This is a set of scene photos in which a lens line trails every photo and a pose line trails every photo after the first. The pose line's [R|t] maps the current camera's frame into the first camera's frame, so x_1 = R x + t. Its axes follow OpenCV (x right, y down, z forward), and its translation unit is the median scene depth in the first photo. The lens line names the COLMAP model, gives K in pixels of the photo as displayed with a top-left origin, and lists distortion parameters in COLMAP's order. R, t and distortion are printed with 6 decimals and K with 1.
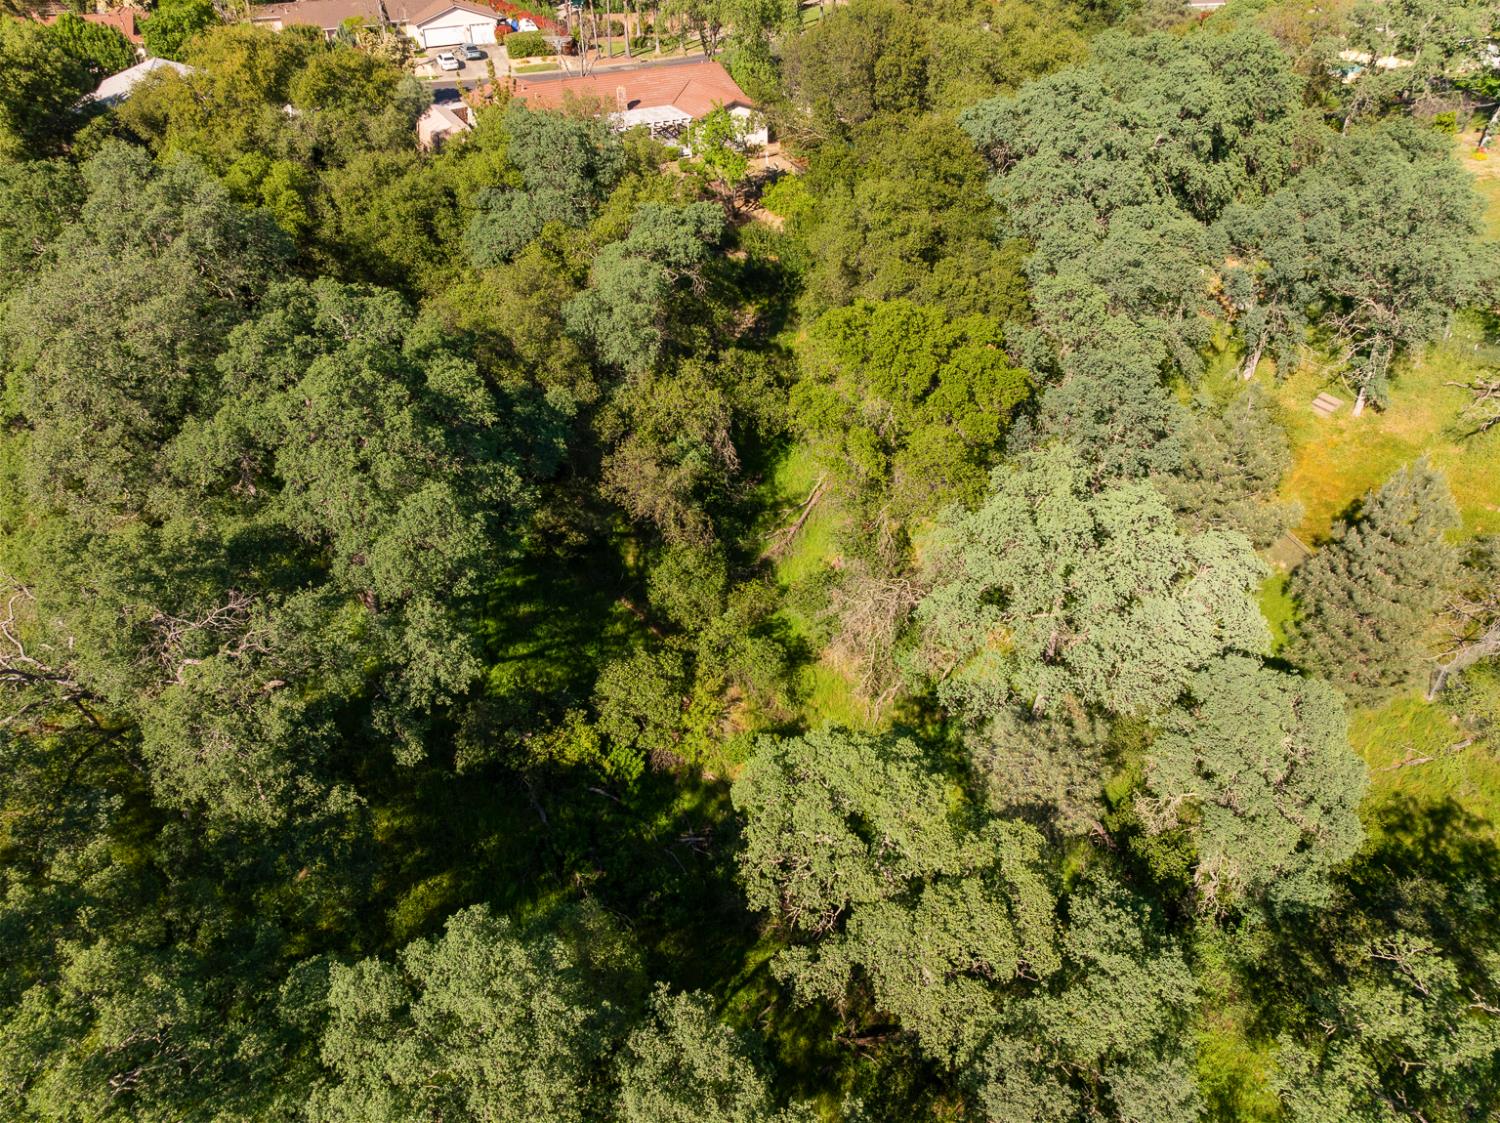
lens RADIAL K [[1050.2, 0, 753.7], [0, 1050.2, 547.3], [0, 0, 1]] dist [-0.042070, 0.006511]
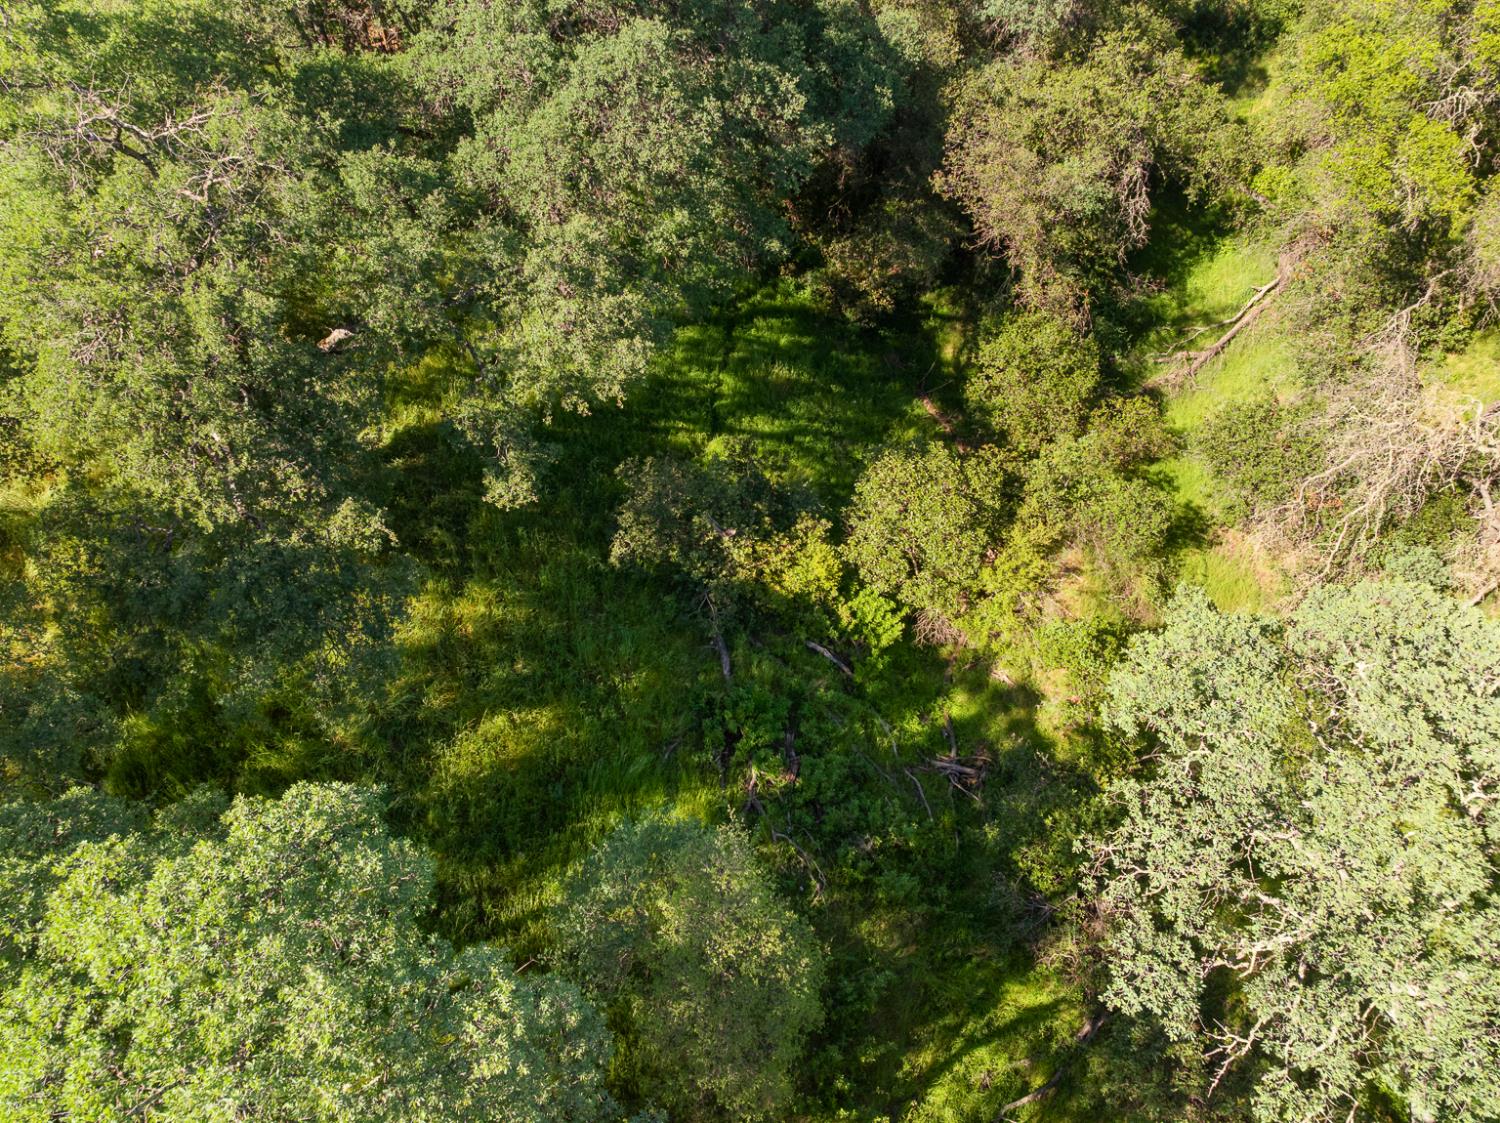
lens RADIAL K [[1050.2, 0, 749.3], [0, 1050.2, 557.1], [0, 0, 1]] dist [-0.042070, 0.006511]
pose [[0.937054, 0.228205, -0.264296, -0.036220], [-0.202472, 0.971759, 0.121201, 0.109393], [0.284490, -0.060059, 0.956796, 0.386568]]
